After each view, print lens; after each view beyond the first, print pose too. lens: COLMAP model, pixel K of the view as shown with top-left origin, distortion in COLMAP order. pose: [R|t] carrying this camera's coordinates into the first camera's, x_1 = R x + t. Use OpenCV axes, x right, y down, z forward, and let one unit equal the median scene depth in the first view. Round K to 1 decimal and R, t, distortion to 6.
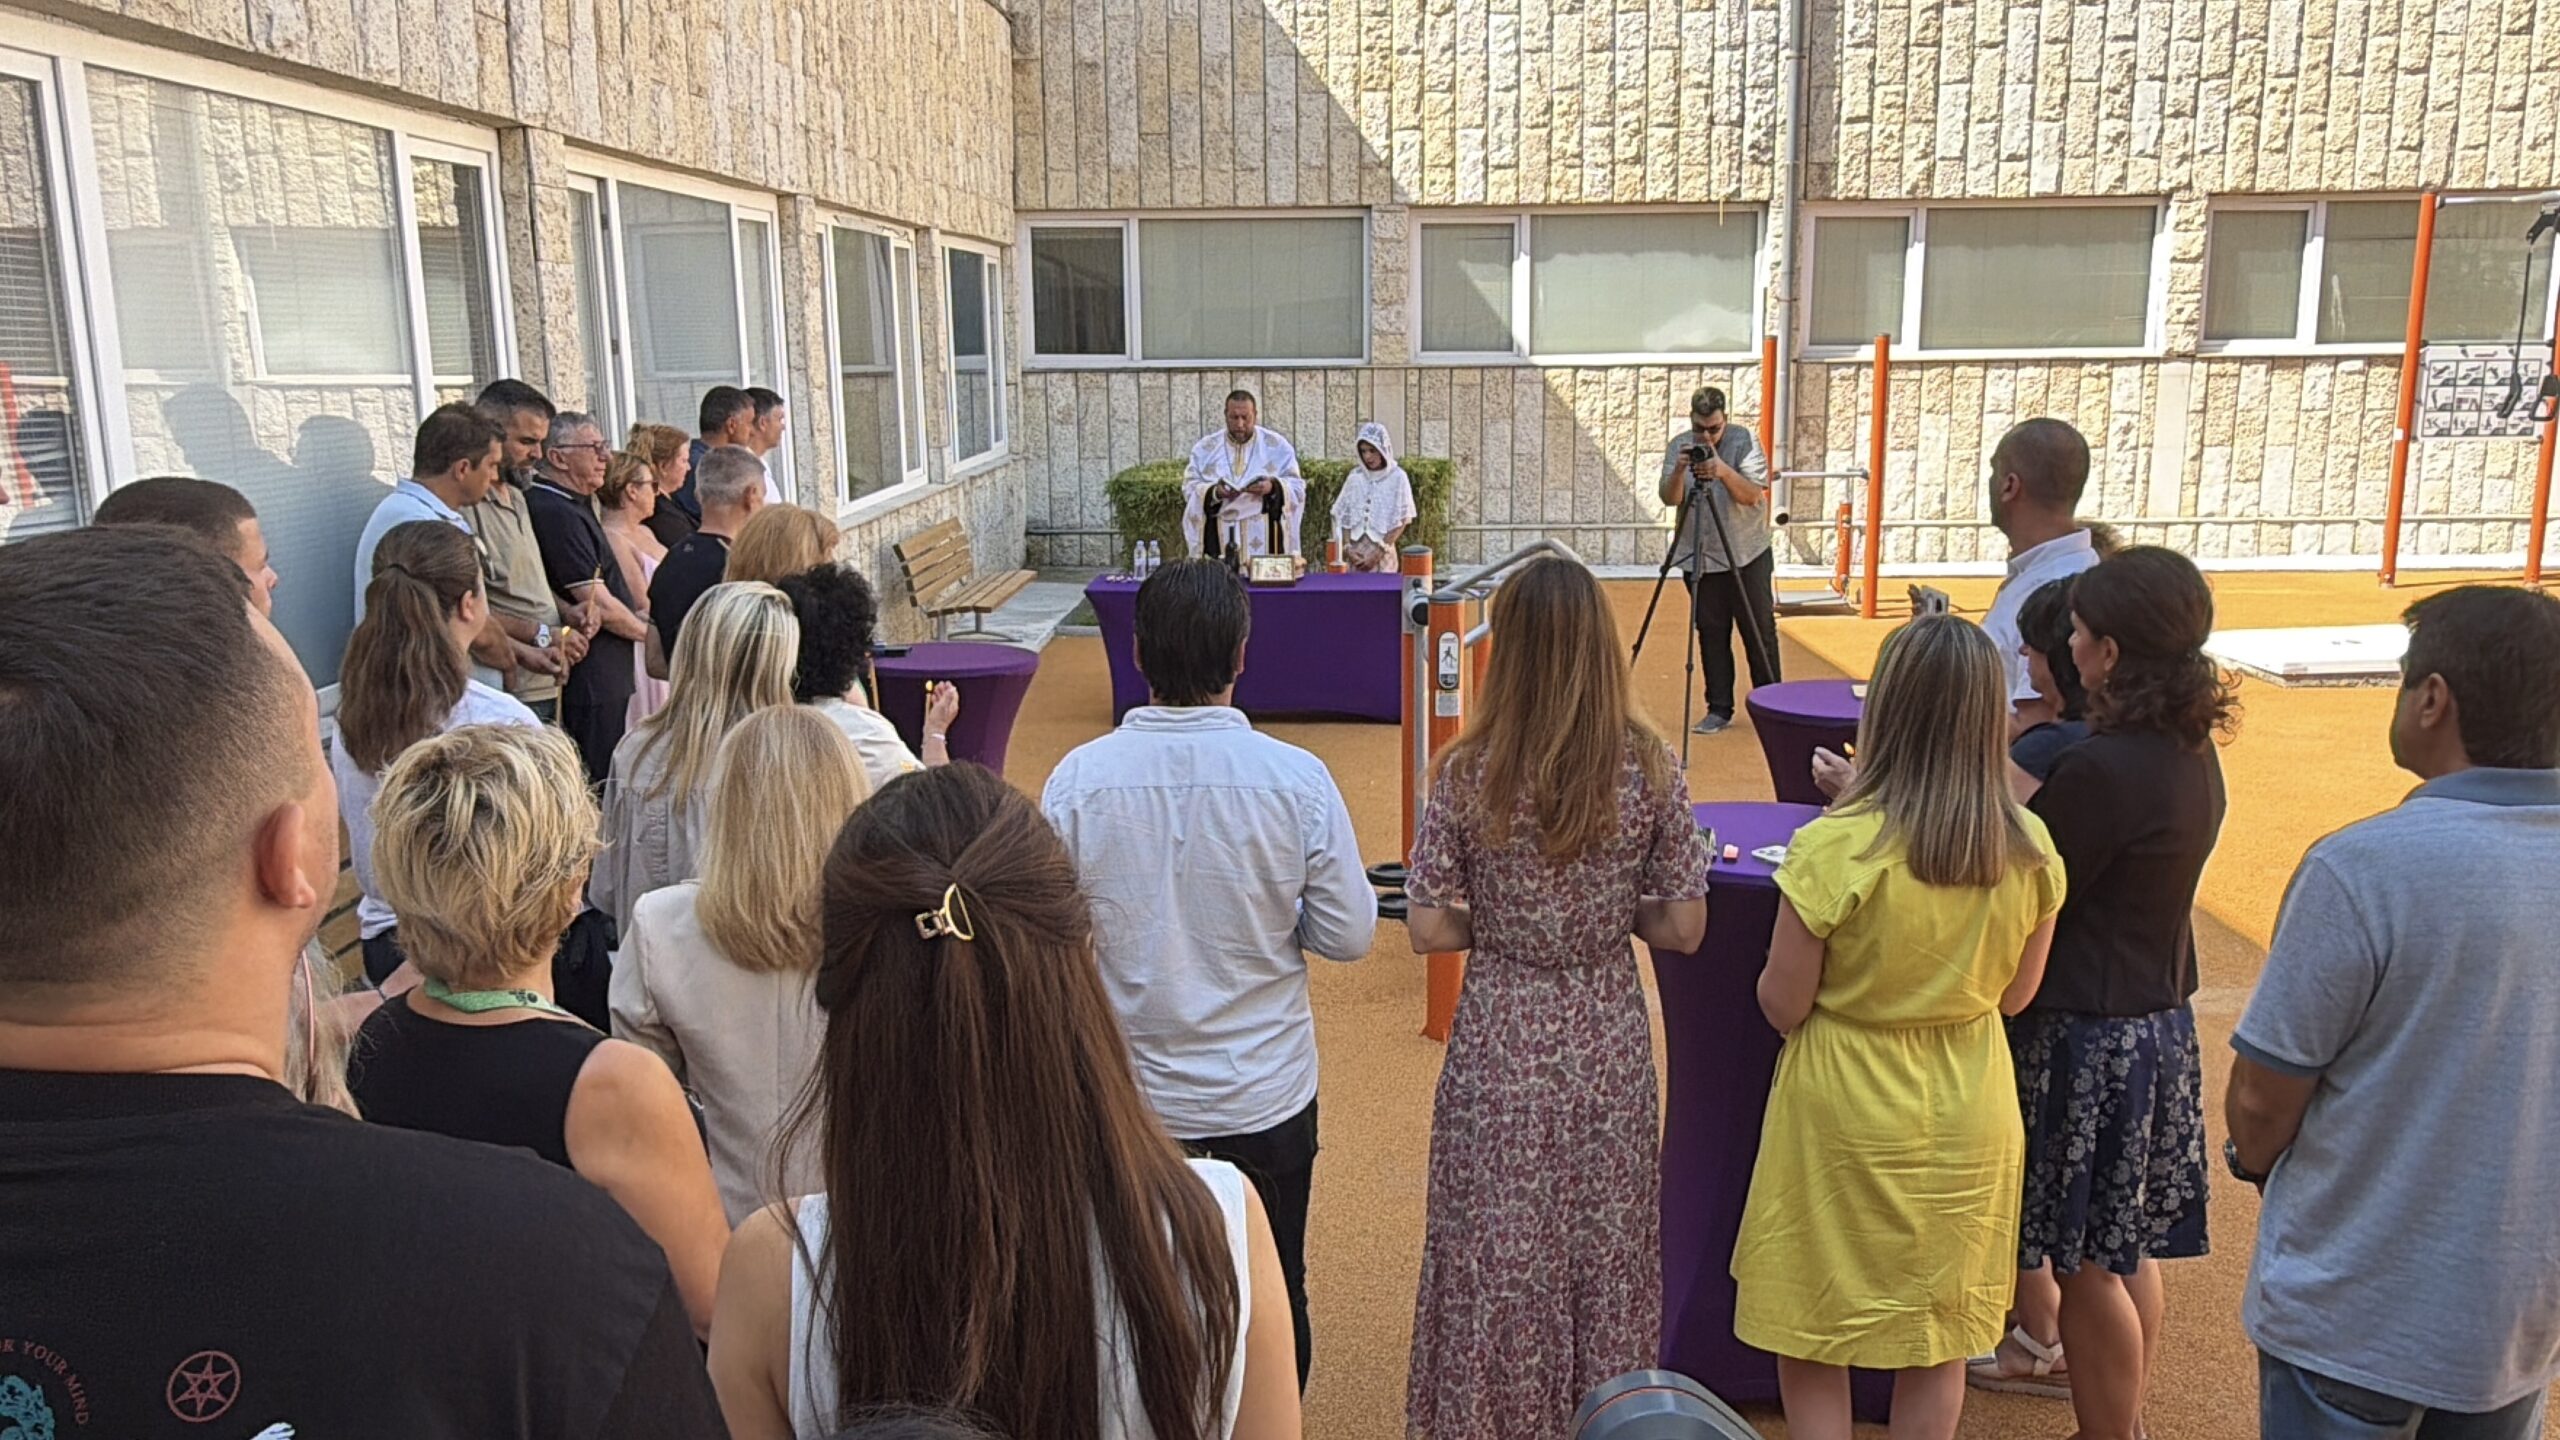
lens RADIAL K [[1971.1, 0, 1280.0], [0, 1971.1, 720.0], [0, 0, 1]] dist [0.003137, 0.015447]
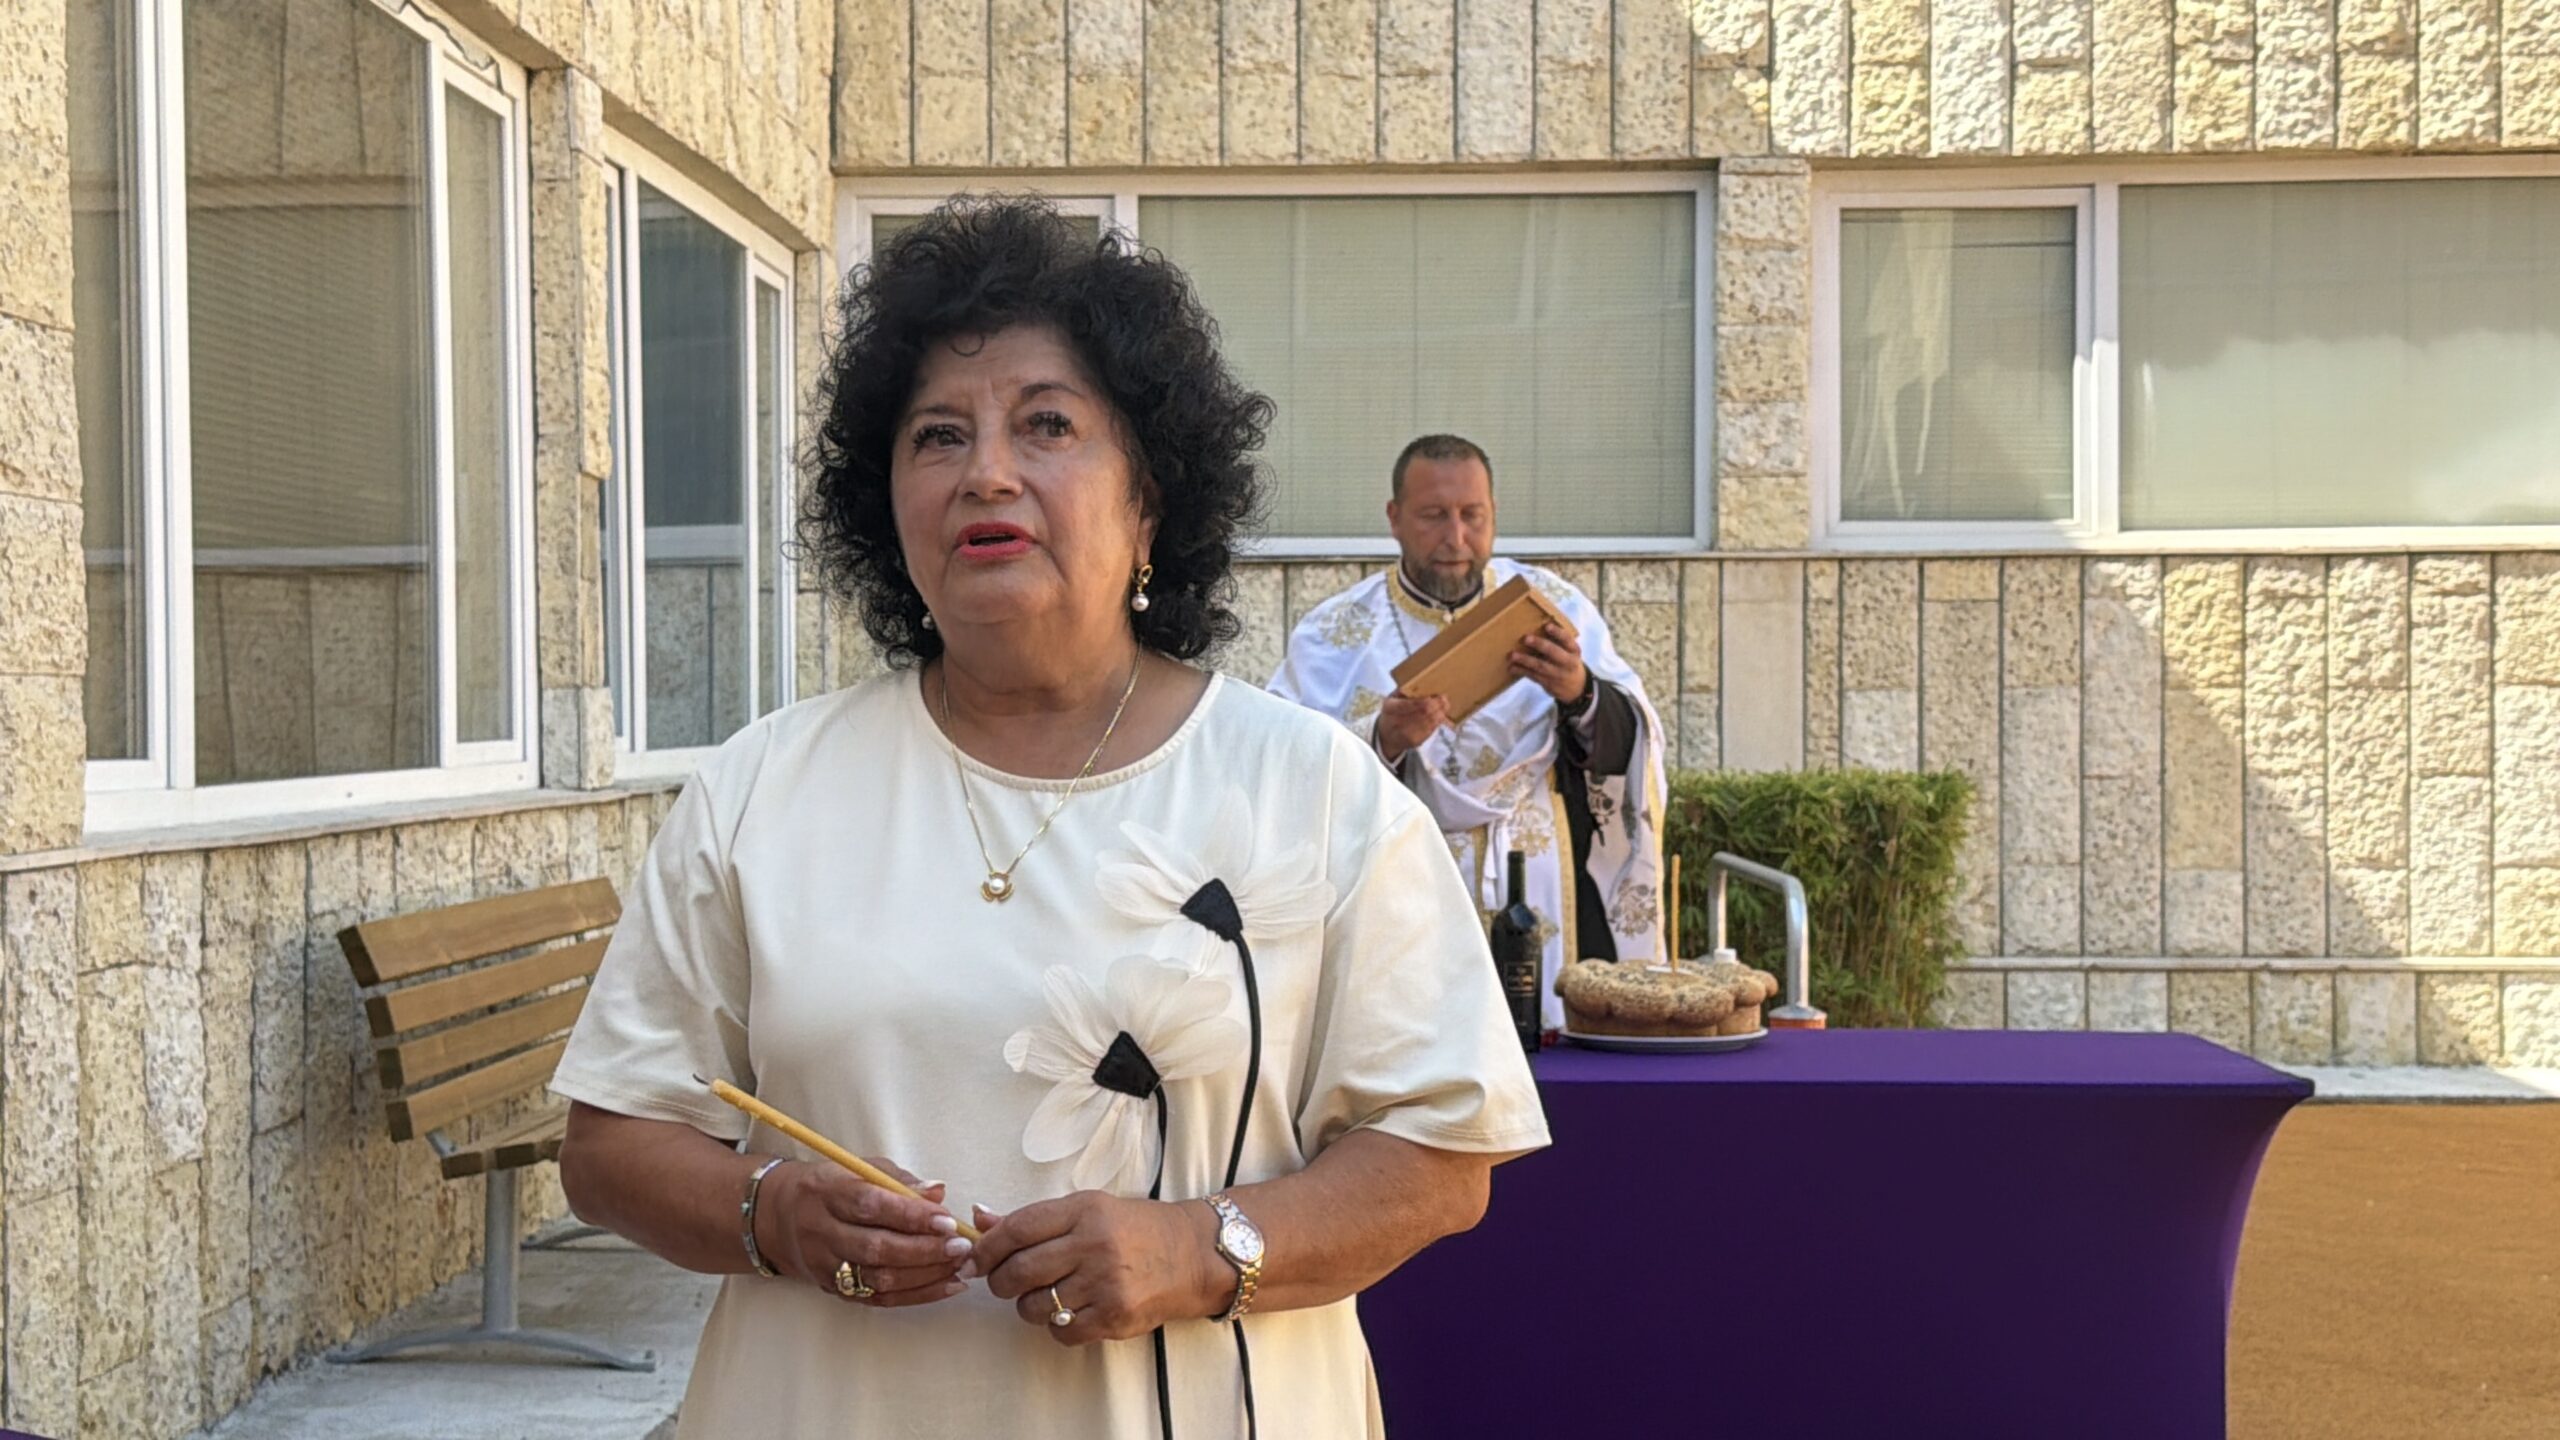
lens RADIAL K [[3475.0, 0, 1280.0], [0, 3475.0, 720.0], [0, 0, 1]] dist [0.112786, -0.119203]
pose [[0.999843, 0.009167, -0.015165, -0.031363], [-0.011829, 0.982483, -0.185974, -0.015740], [0.013195, 0.186124, 0.982438, 0.322433]]
